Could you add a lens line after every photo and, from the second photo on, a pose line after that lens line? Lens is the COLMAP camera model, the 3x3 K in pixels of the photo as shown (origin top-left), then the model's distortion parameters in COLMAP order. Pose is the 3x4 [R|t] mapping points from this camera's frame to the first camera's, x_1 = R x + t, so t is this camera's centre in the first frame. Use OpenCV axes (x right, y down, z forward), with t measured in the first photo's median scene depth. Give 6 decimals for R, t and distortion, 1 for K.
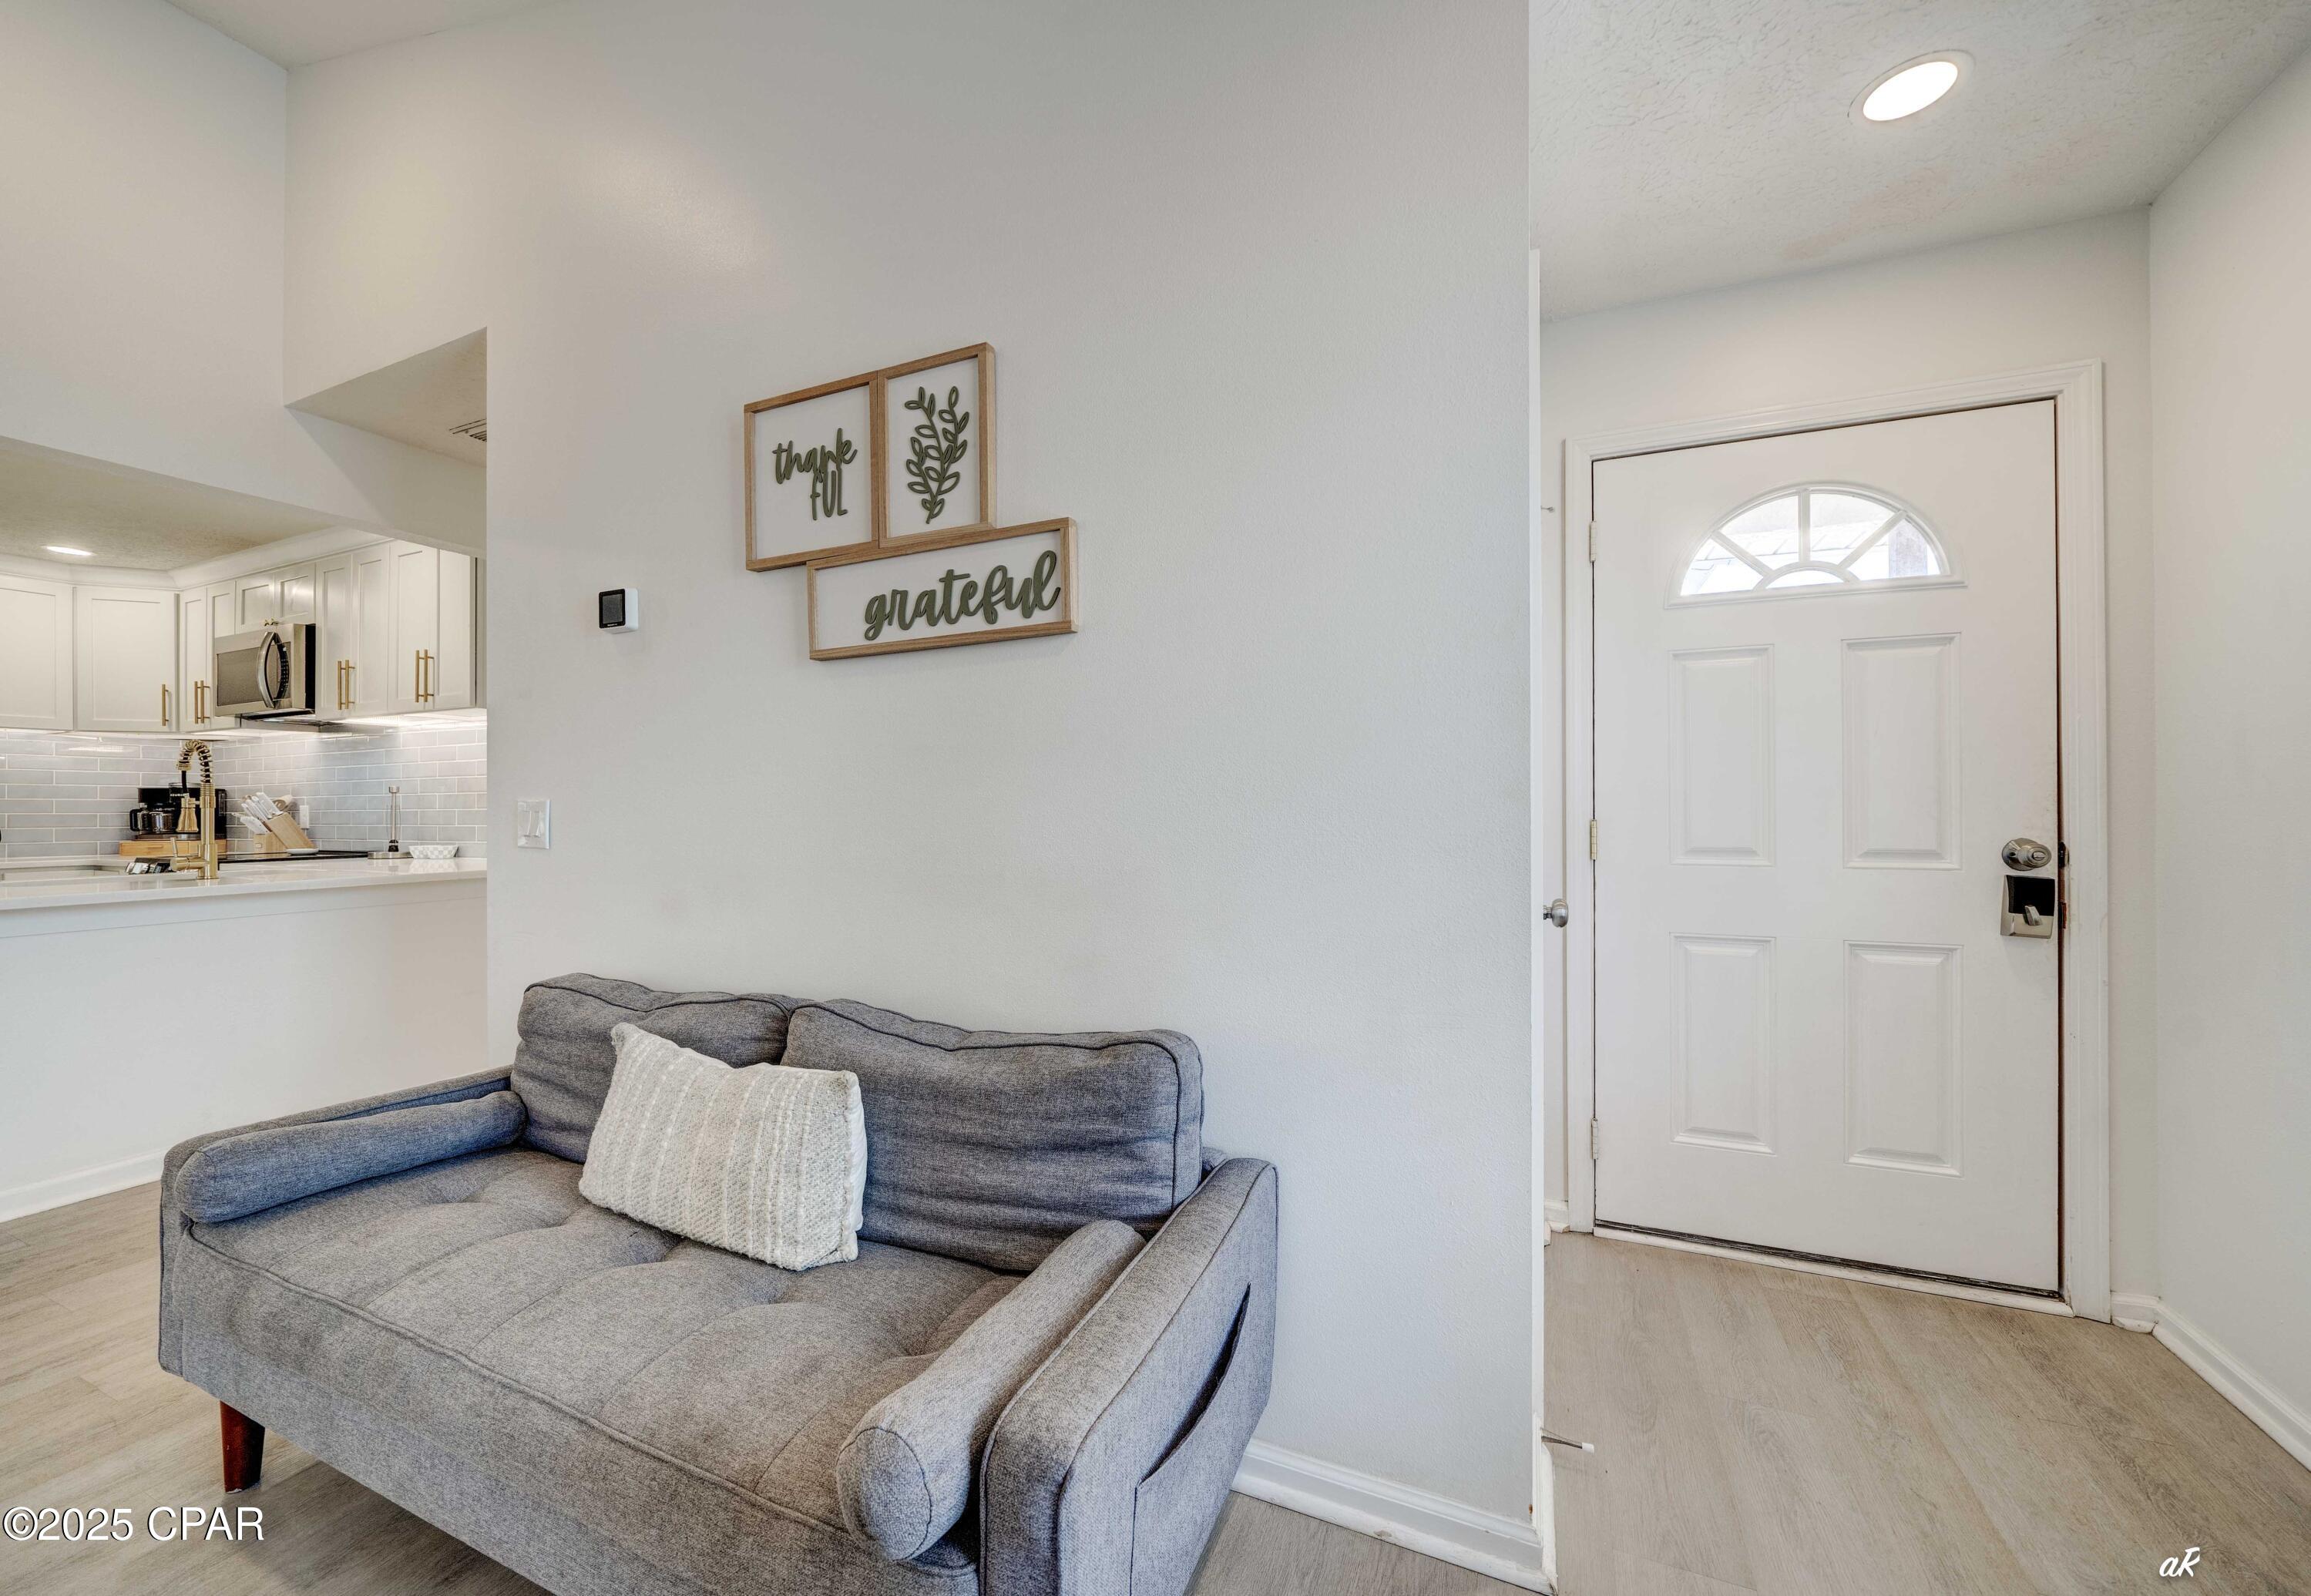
lens RADIAL K [[841.4, 0, 1137.1], [0, 841.4, 803.3], [0, 0, 1]] dist [-0.009831, 0.000259]
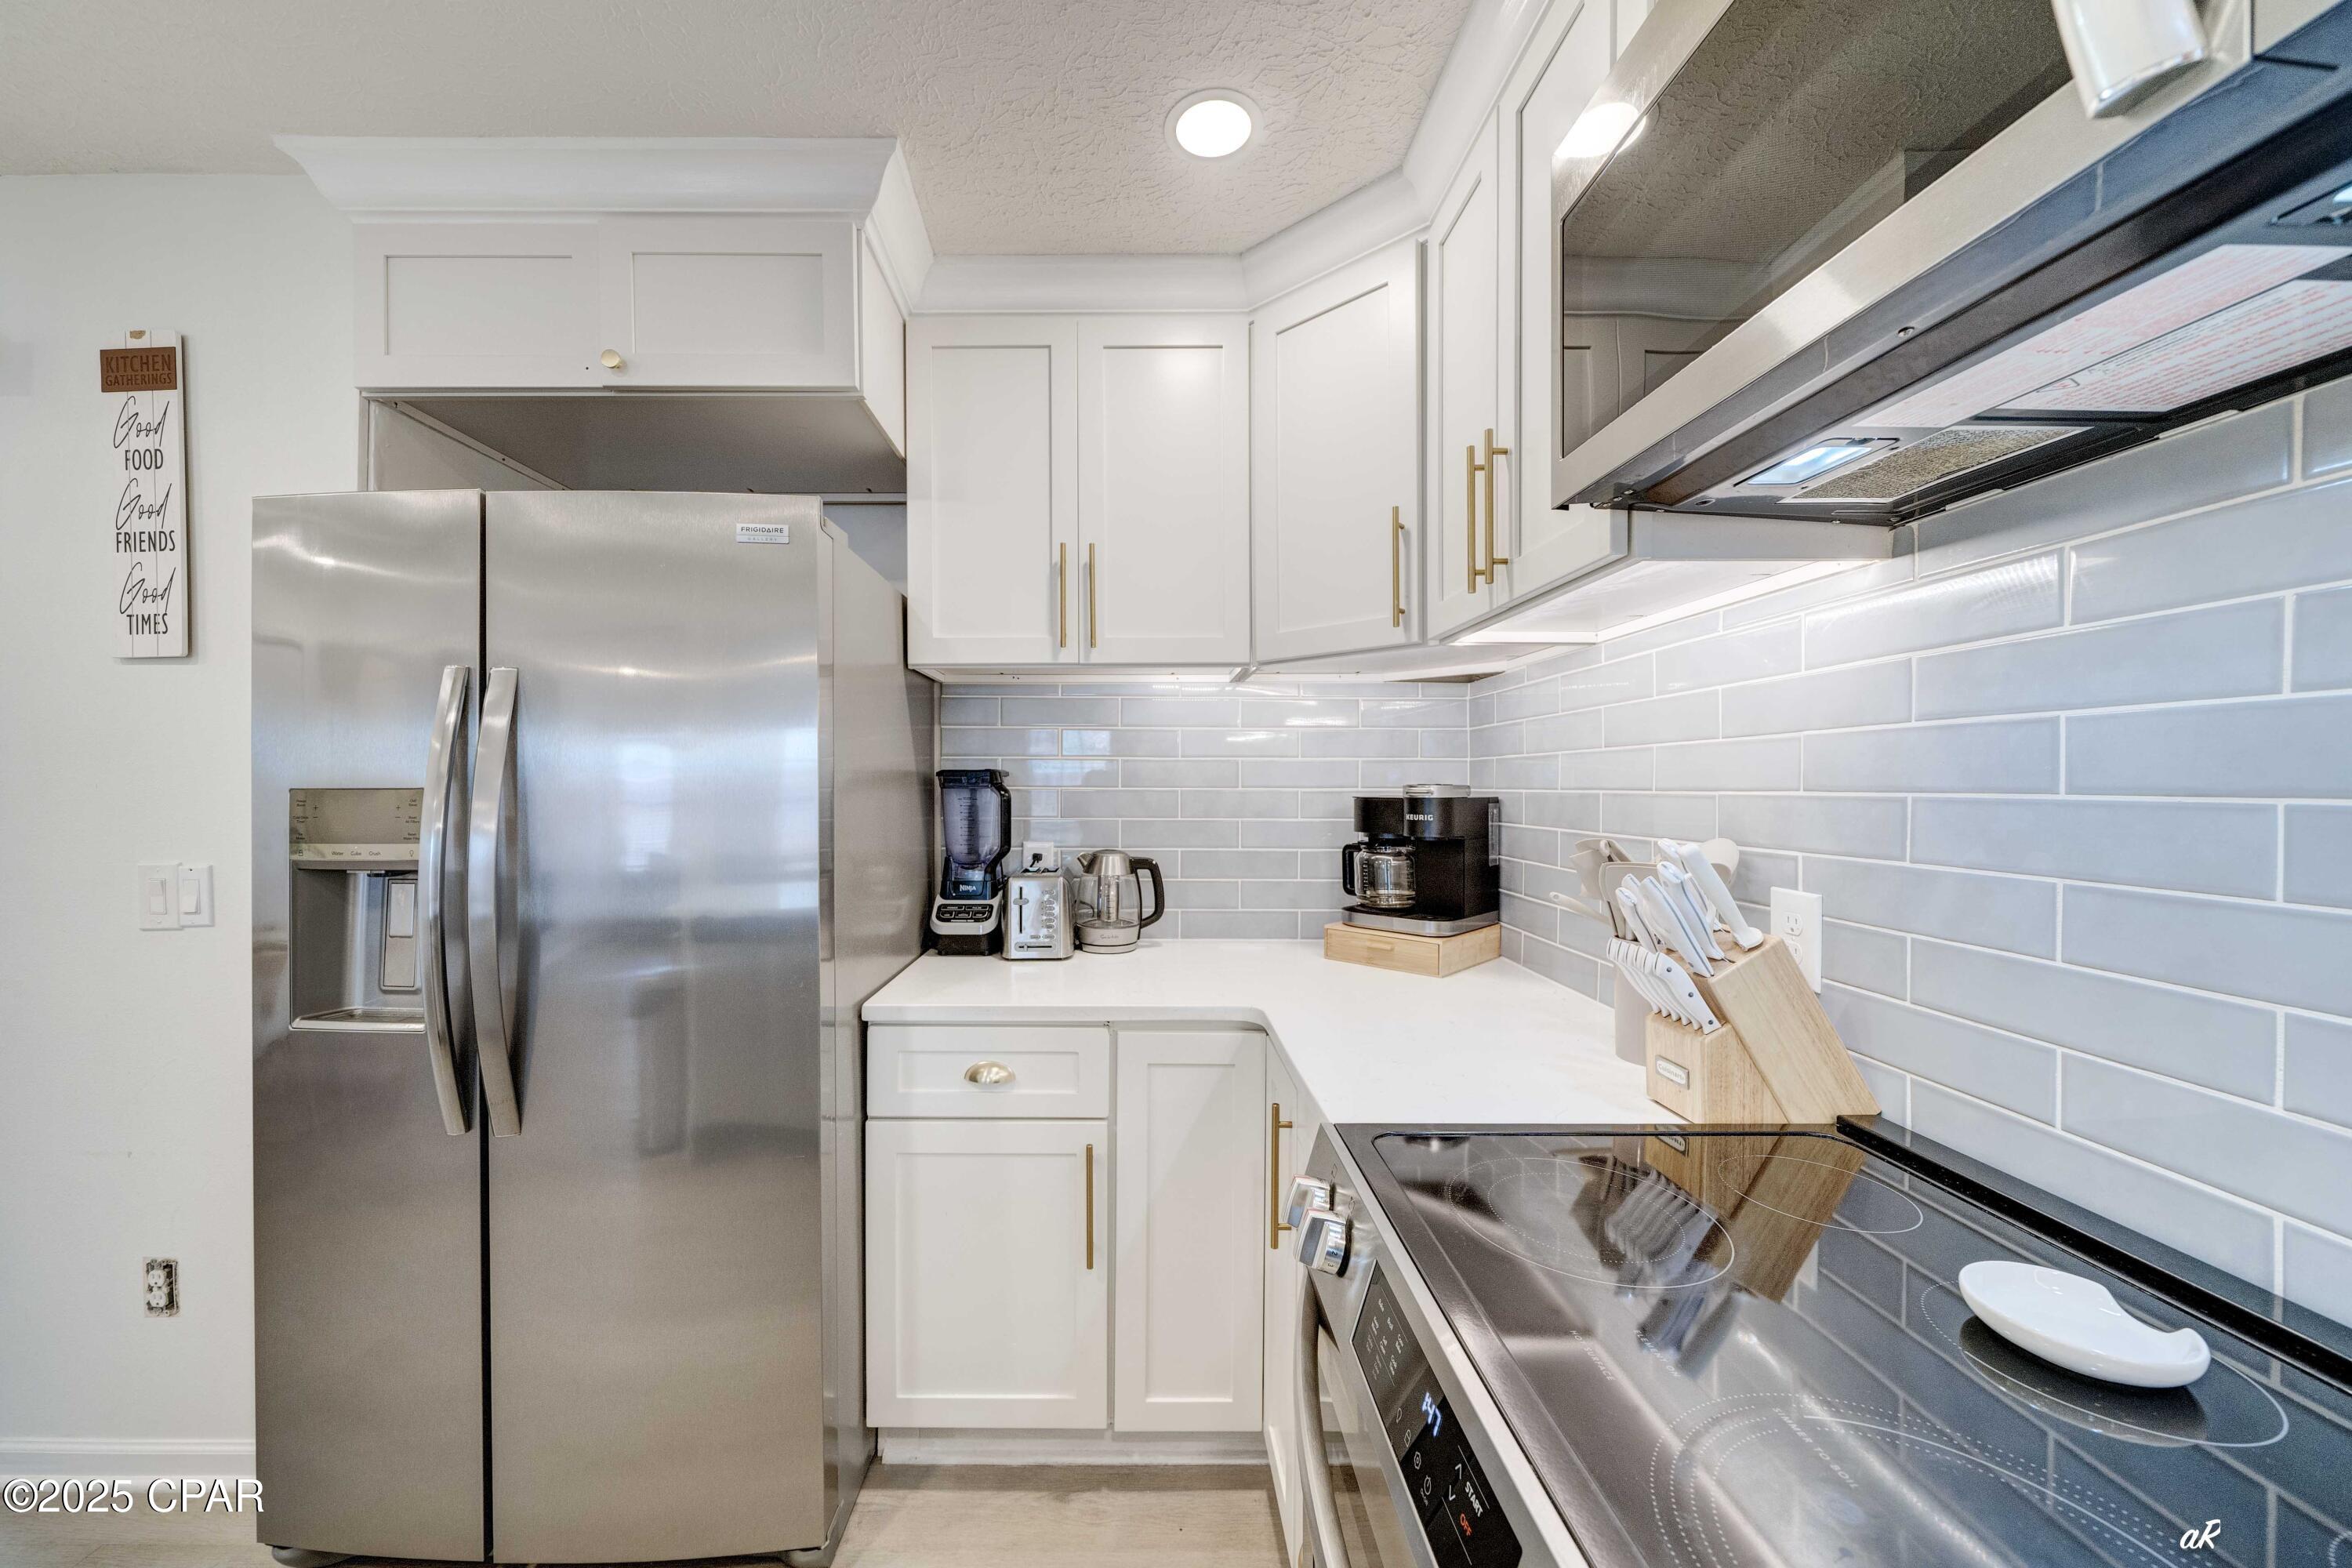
lens RADIAL K [[845.7, 0, 1159.9], [0, 845.7, 788.2], [0, 0, 1]] dist [-0.002336, -0.000041]
pose [[0.418488, 0.017139, -0.908061, -2.084754], [0.001909, 0.999803, 0.019751, -0.076248], [0.908220, -0.009999, 0.418373, 1.782032]]
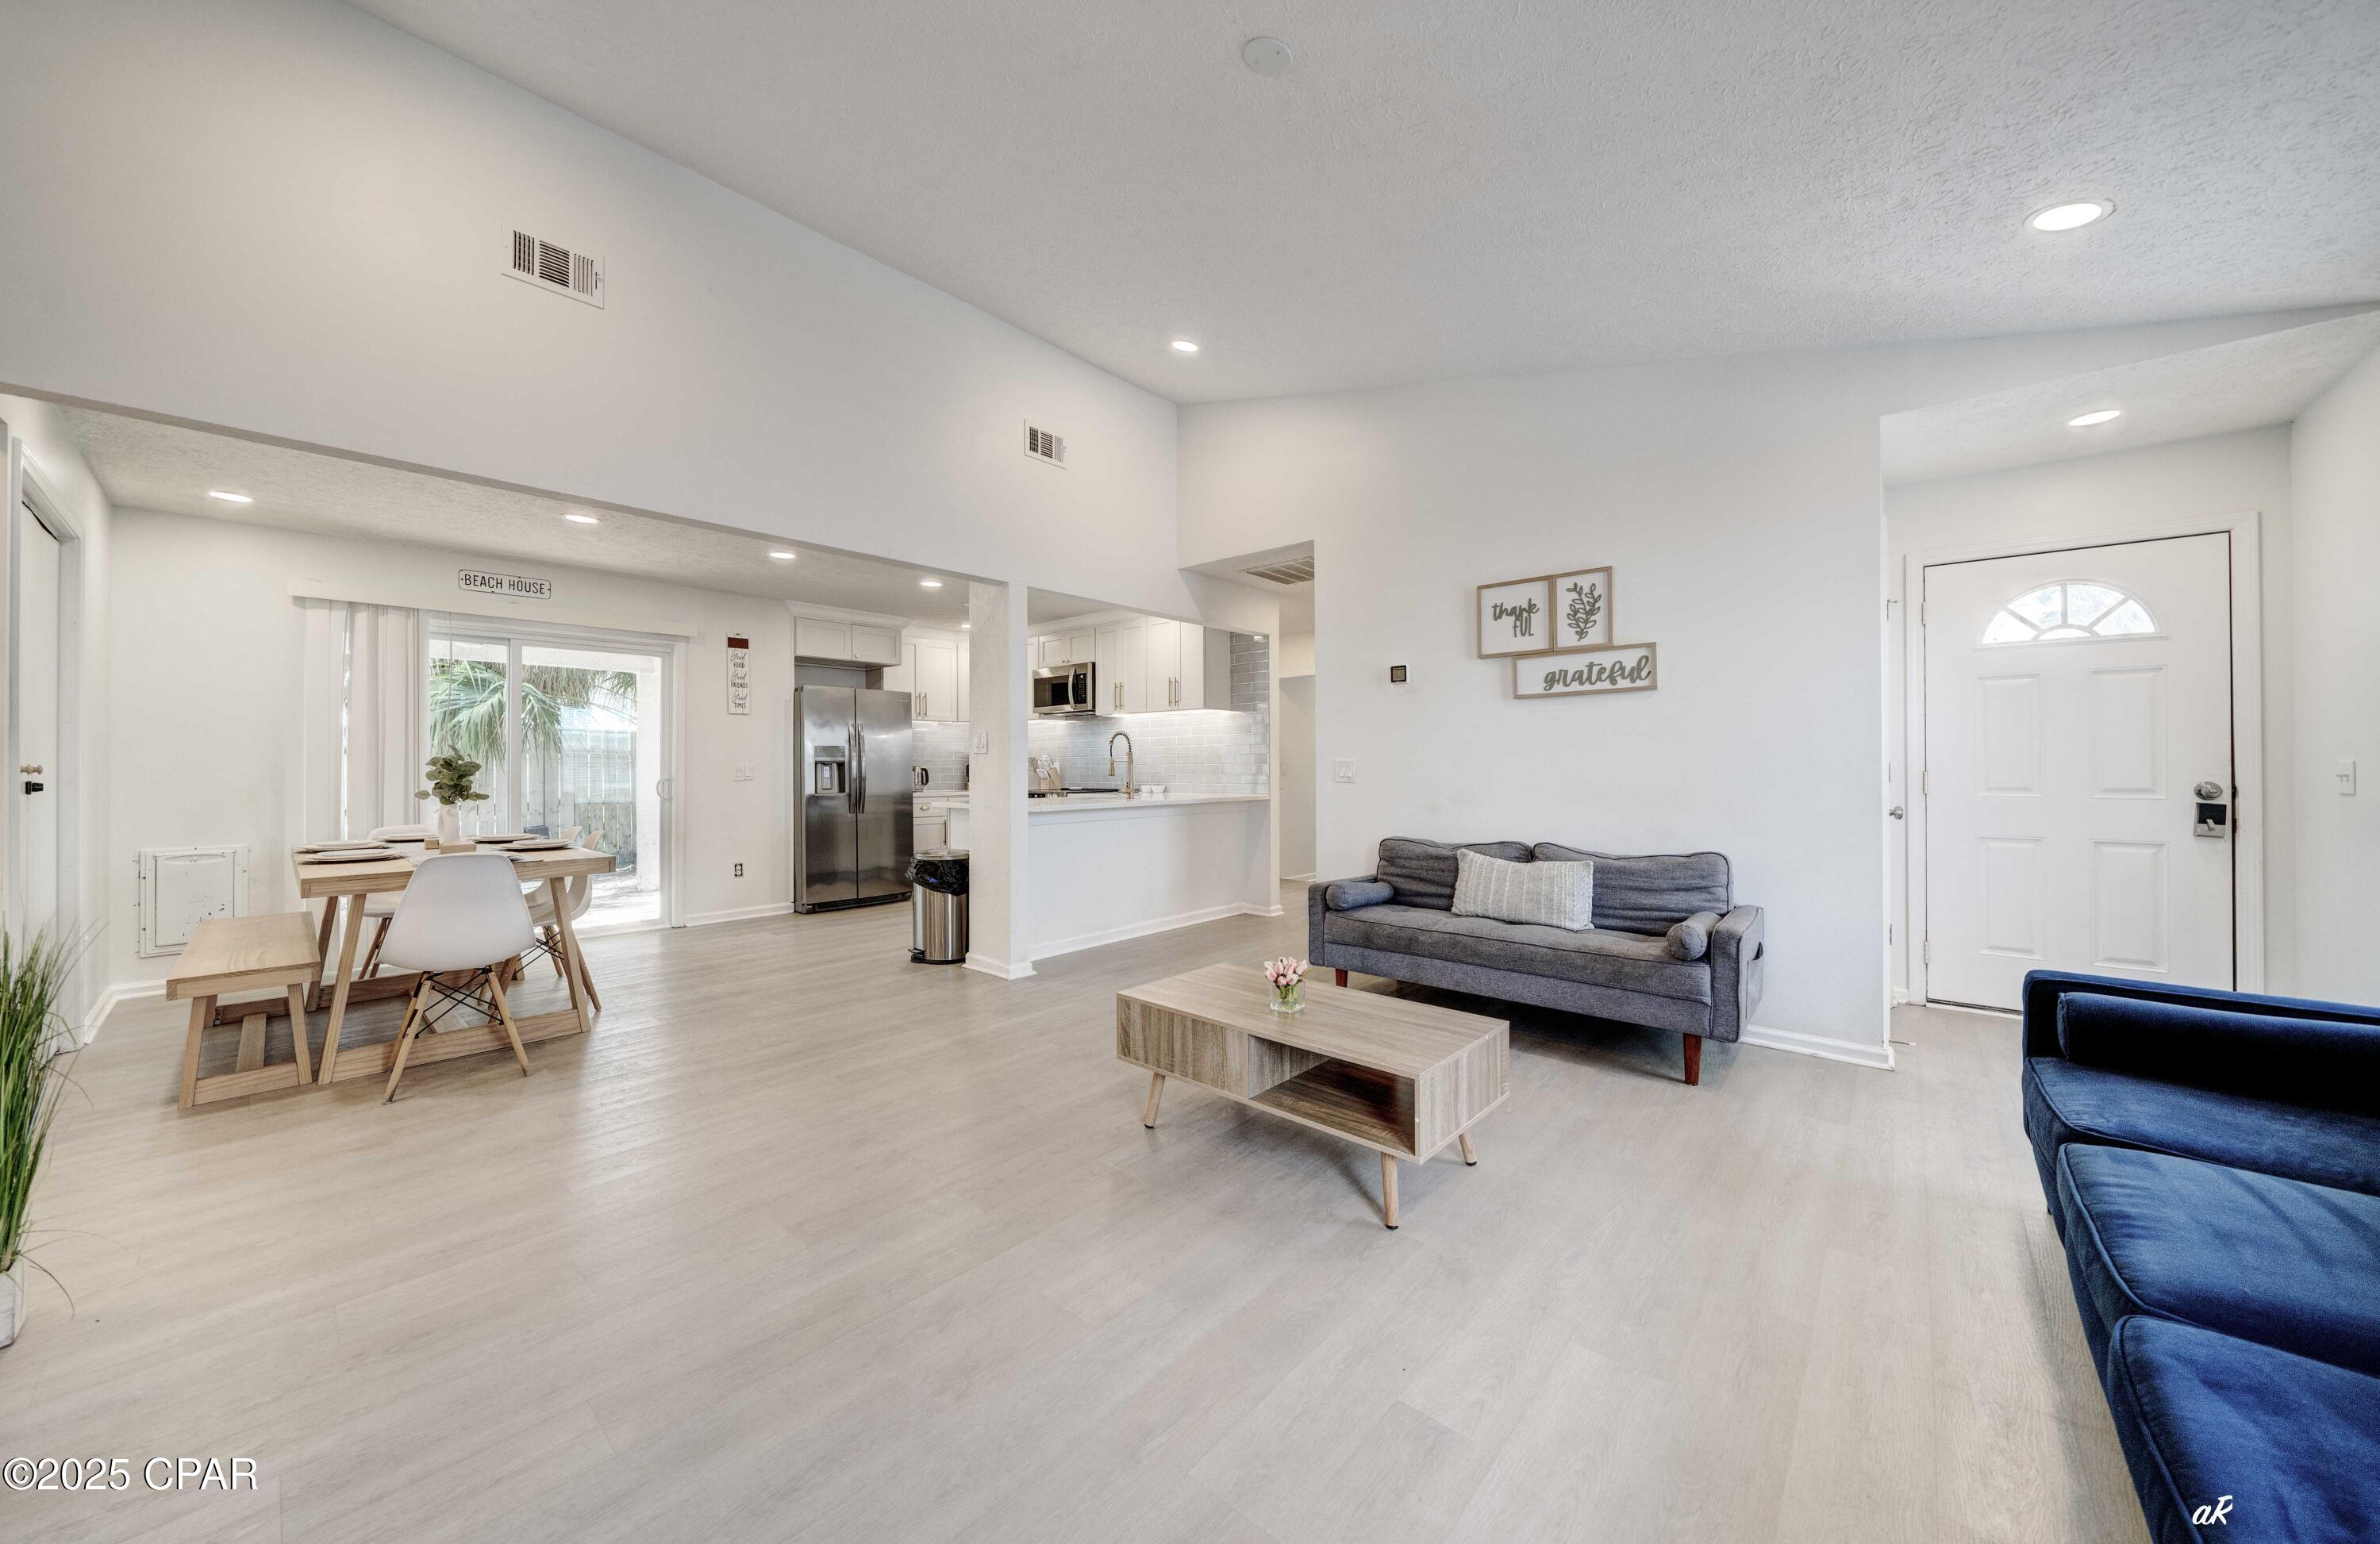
lens RADIAL K [[816.1, 0, 1201.1], [0, 816.1, 757.6], [0, 0, 1]] dist [-0.016855, 0.000612]
pose [[0.964443, -0.000884, -0.264288, -0.633725], [-0.000230, 0.999991, -0.004185, -0.001895], [0.264289, 0.004097, 0.964435, -1.377326]]
